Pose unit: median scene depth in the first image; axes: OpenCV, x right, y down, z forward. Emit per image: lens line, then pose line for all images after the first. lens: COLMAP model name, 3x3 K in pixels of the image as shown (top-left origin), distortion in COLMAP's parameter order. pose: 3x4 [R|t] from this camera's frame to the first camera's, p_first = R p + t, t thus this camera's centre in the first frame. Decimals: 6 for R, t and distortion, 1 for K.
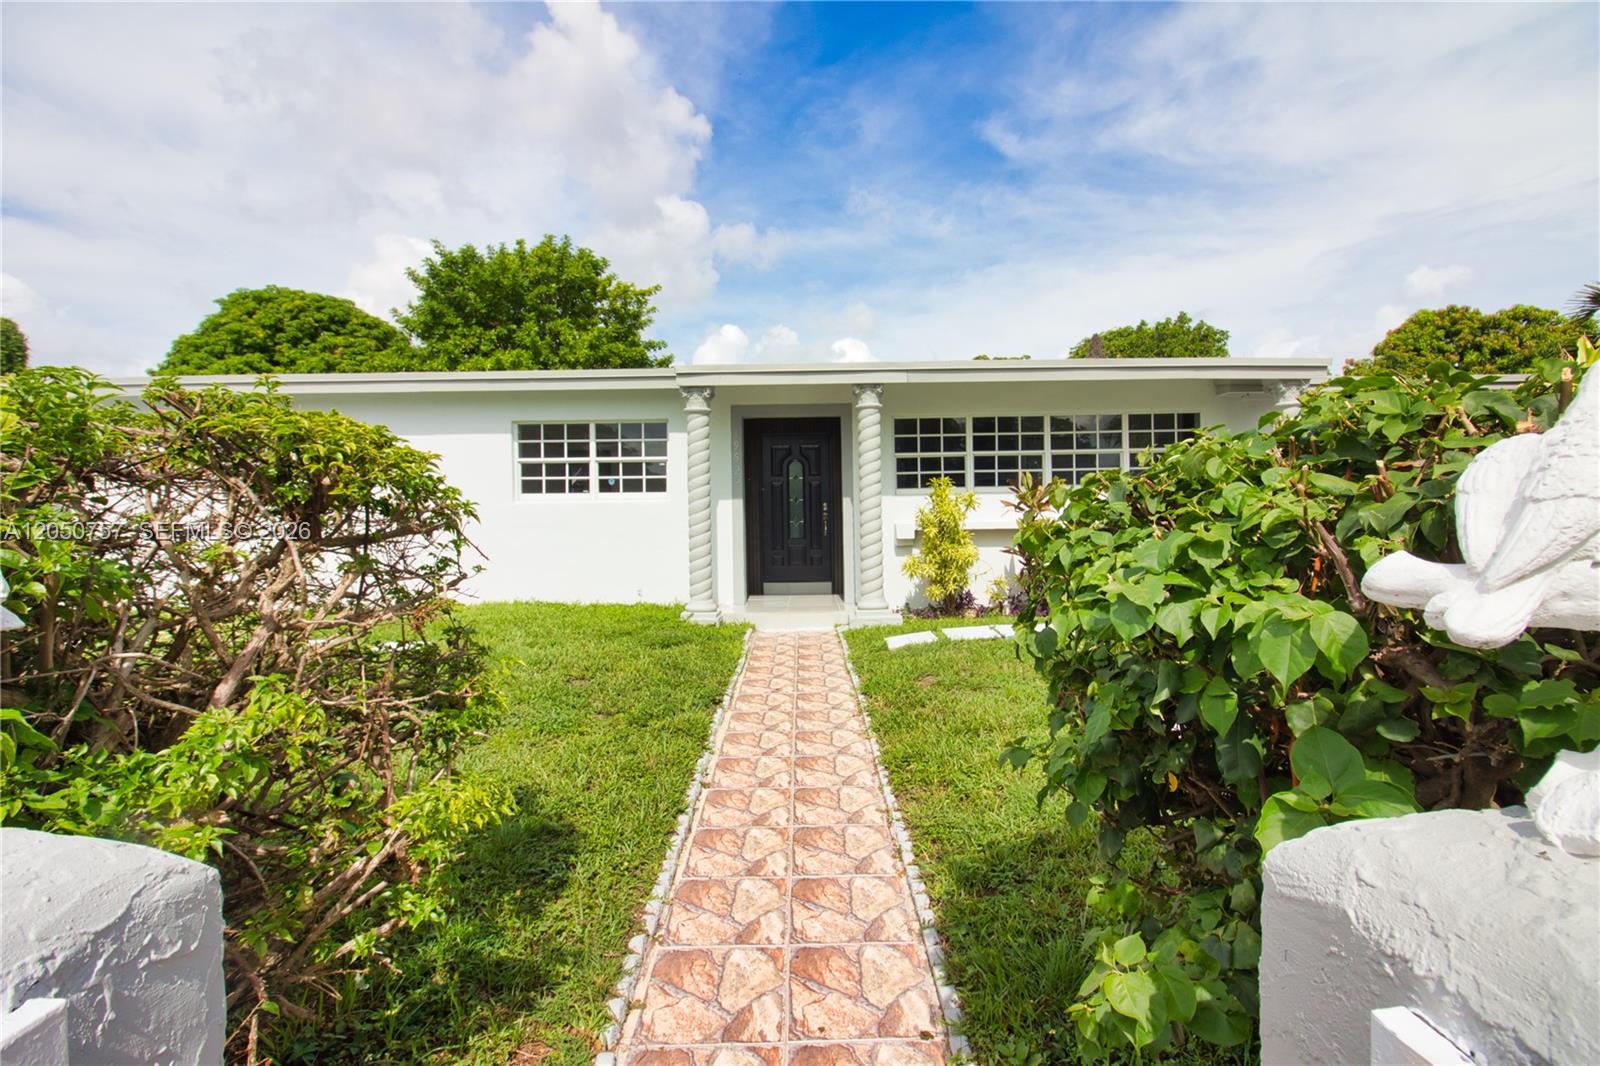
lens RADIAL K [[732.0, 0, 804.8], [0, 732.0, 530.4], [0, 0, 1]] dist [0.002049, -0.014672]
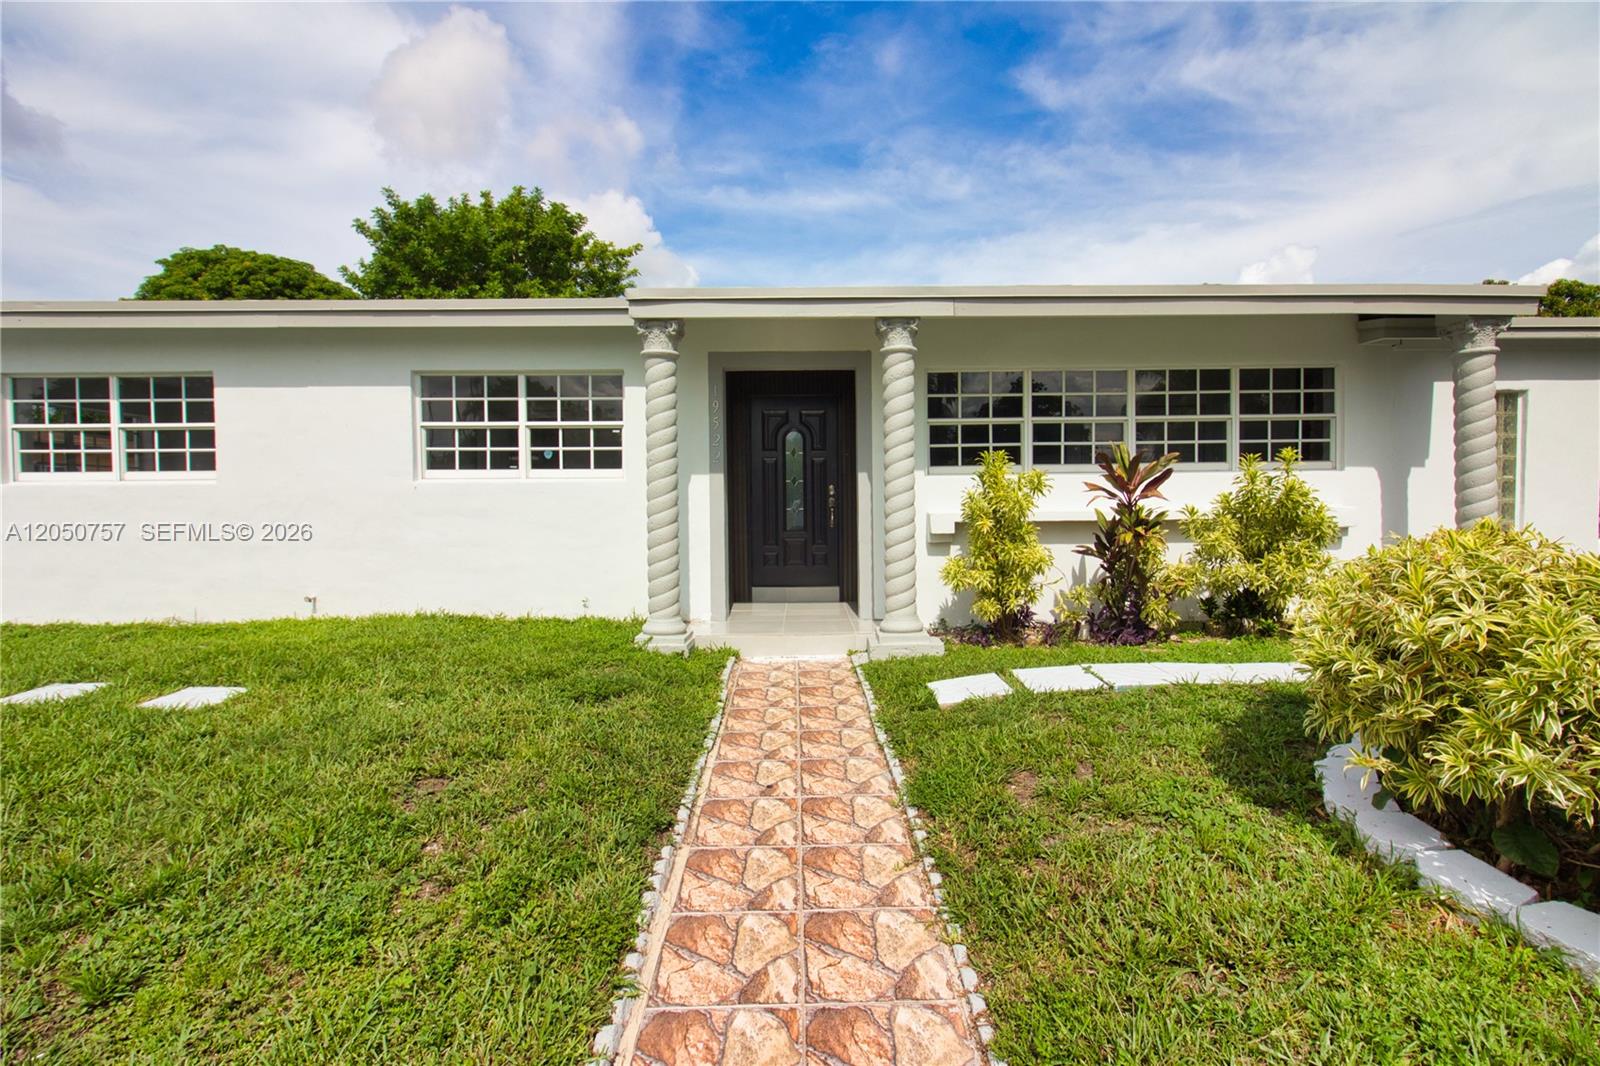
lens RADIAL K [[741.2, 0, 800.0], [0, 741.2, 533.0], [0, 0, 1]] dist [0.001980, 0.000186]
pose [[0.999973, 0.006291, 0.003858, -0.009716], [-0.006382, 0.999685, 0.024252, -0.006173], [-0.003704, -0.024276, 0.999698, 0.239031]]
